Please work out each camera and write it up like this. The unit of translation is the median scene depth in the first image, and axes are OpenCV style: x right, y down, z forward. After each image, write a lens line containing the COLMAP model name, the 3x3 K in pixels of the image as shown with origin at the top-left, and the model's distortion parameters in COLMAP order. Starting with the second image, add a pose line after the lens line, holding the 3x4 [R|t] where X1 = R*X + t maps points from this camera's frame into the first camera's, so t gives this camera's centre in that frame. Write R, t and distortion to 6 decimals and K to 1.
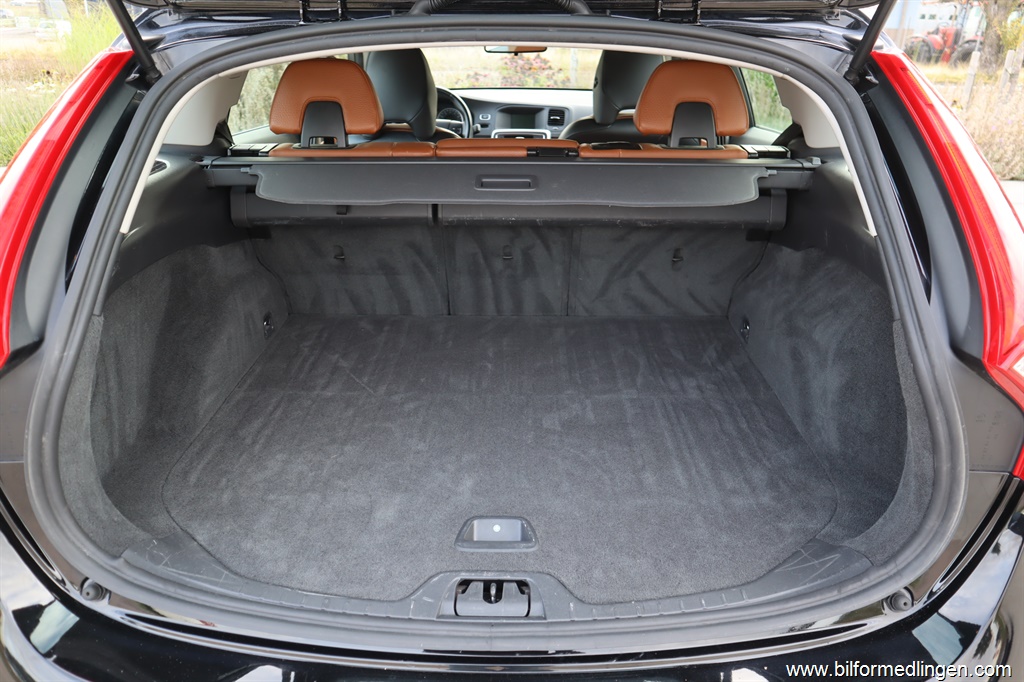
lens RADIAL K [[758.5, 0, 512.0], [0, 758.5, 341.0], [0, 0, 1]] dist [-0.116048, 0.098687]
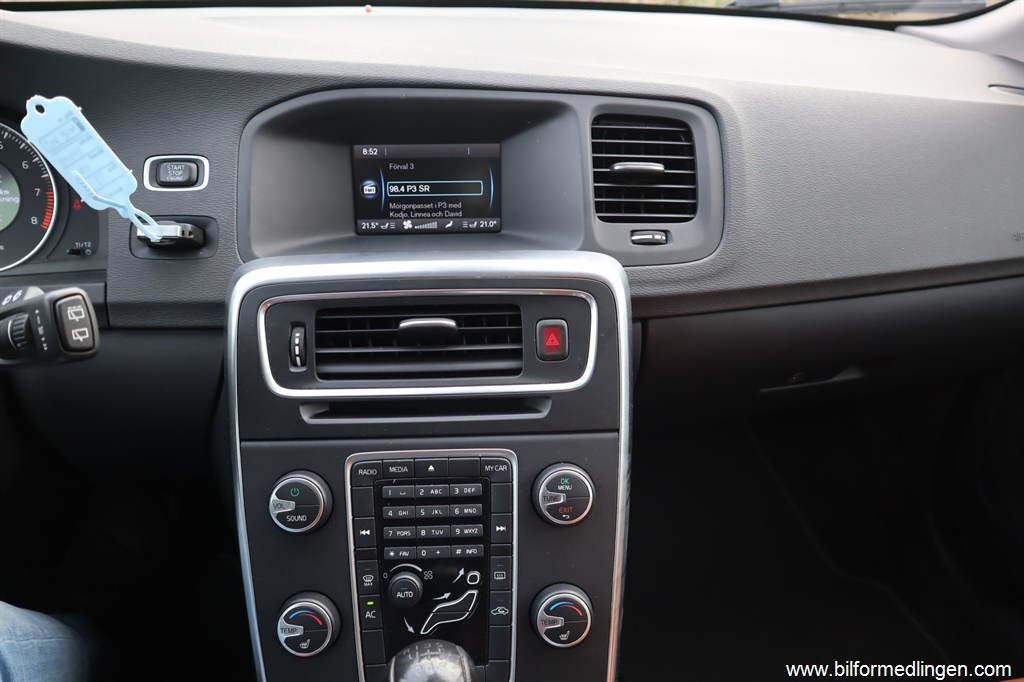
lens RADIAL K [[758.5, 0, 512.0], [0, 758.5, 341.0], [0, 0, 1]] dist [-0.116048, 0.098687]
pose [[0.973491, -0.093636, 0.208681, -0.004267], [0.081230, 0.994423, 0.067267, -0.272974], [-0.213816, -0.048533, 0.975668, 0.848166]]
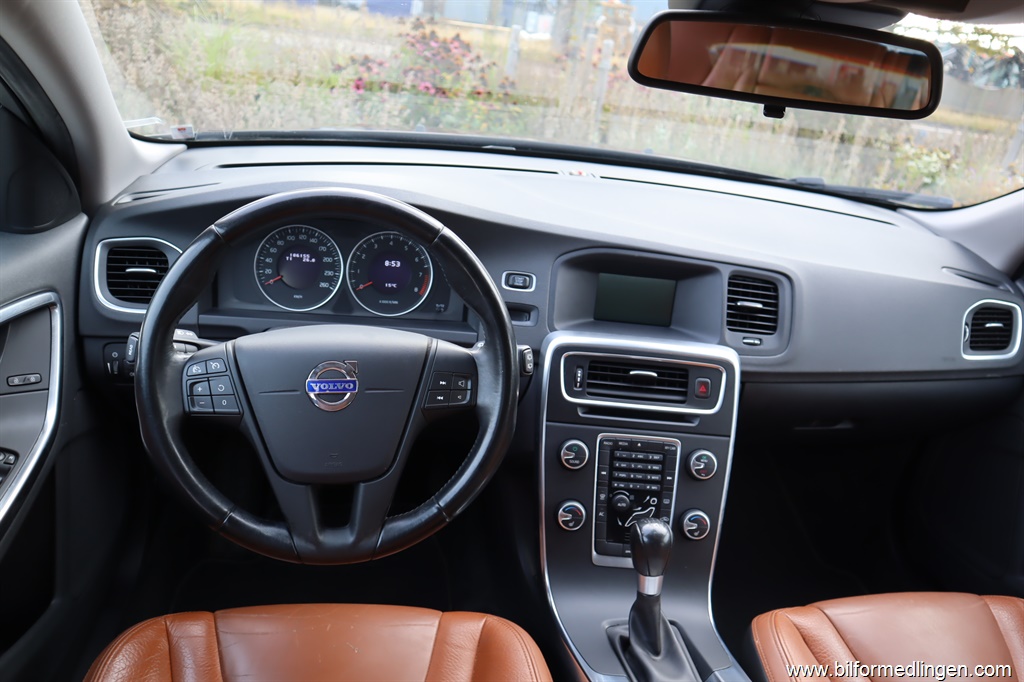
lens RADIAL K [[758.5, 0, 512.0], [0, 758.5, 341.0], [0, 0, 1]] dist [-0.116048, 0.098687]
pose [[0.978035, 0.024950, 0.206943, -0.099902], [-0.031884, 0.999034, 0.030238, -0.287636], [-0.205989, -0.036172, 0.977886, 0.718168]]
